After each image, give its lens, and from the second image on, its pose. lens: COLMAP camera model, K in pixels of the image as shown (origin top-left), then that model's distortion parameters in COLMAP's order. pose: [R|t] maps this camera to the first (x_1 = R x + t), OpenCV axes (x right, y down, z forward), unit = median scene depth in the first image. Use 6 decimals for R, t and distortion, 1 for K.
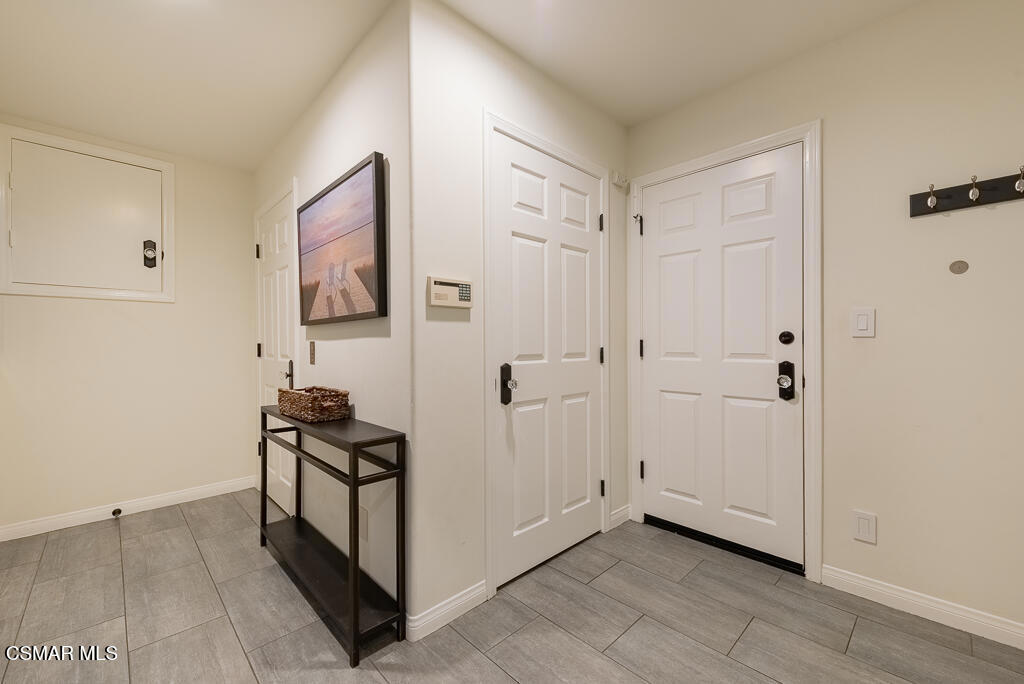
lens RADIAL K [[409.8, 0, 509.4], [0, 409.8, 344.5], [0, 0, 1]] dist [-0.000048, -0.000256]
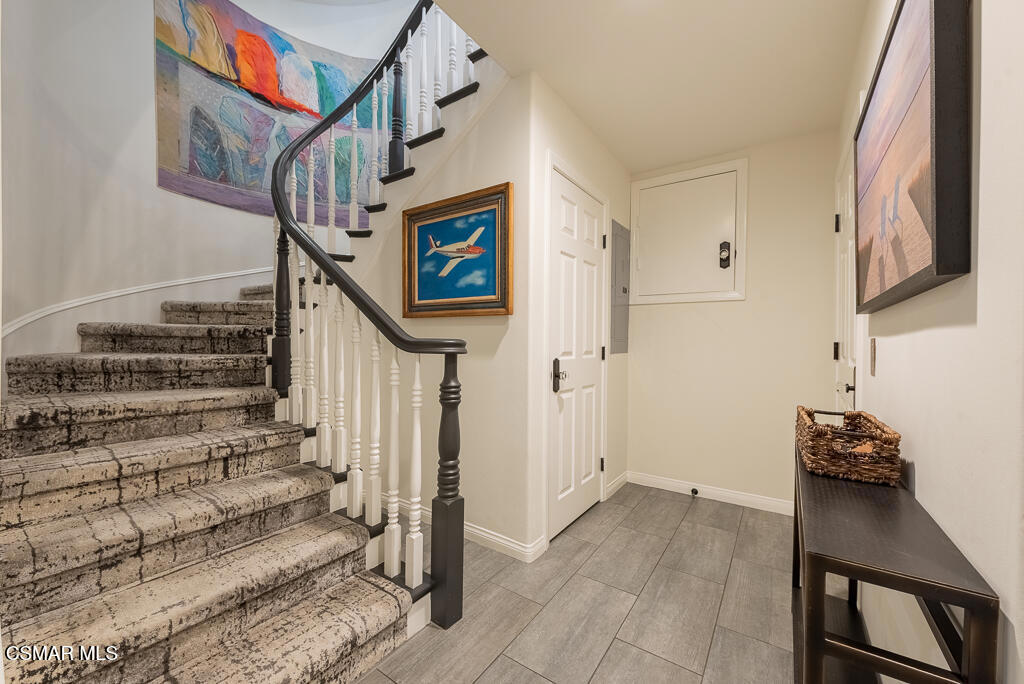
lens RADIAL K [[392.5, 0, 522.9], [0, 392.5, 342.2], [0, 0, 1]] dist [-0.001003, -0.000276]
pose [[0.205165, 0.007158, -0.978701, -0.009206], [-0.012713, 0.999908, 0.004648, 0.002613], [0.978645, 0.011489, 0.205237, 0.362867]]
